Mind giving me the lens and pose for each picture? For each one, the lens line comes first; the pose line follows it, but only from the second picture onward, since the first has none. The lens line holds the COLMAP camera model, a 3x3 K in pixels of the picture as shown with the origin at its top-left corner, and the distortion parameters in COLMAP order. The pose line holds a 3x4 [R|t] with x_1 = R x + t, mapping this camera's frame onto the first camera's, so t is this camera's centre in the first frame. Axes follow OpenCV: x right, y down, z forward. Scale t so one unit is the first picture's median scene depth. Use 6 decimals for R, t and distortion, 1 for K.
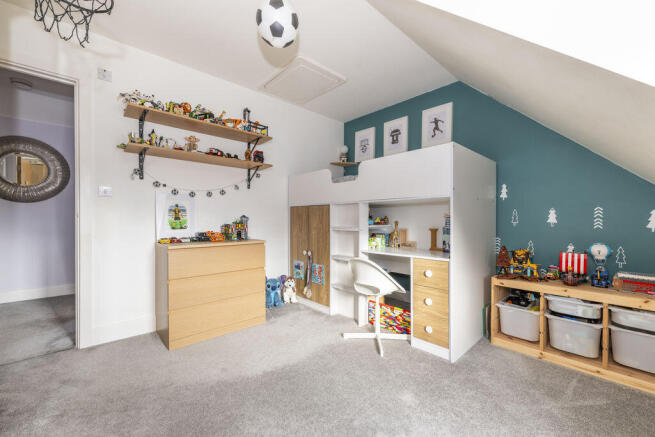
lens RADIAL K [[263.4, 0, 327.5], [0, 263.4, 218.5], [0, 0, 1]] dist [0.001105, 0.000104]
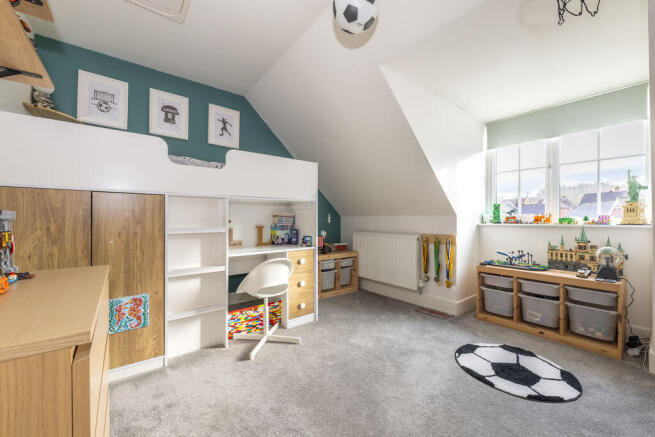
lens RADIAL K [[259.0, 0, 327.5], [0, 259.0, 218.5], [0, 0, 1]] dist [0.000182, -0.000068]
pose [[0.079500, -0.002968, 0.996830, -0.591362], [-0.005108, 0.999981, 0.003385, 0.000105], [-0.996822, -0.005361, 0.079484, 0.553645]]
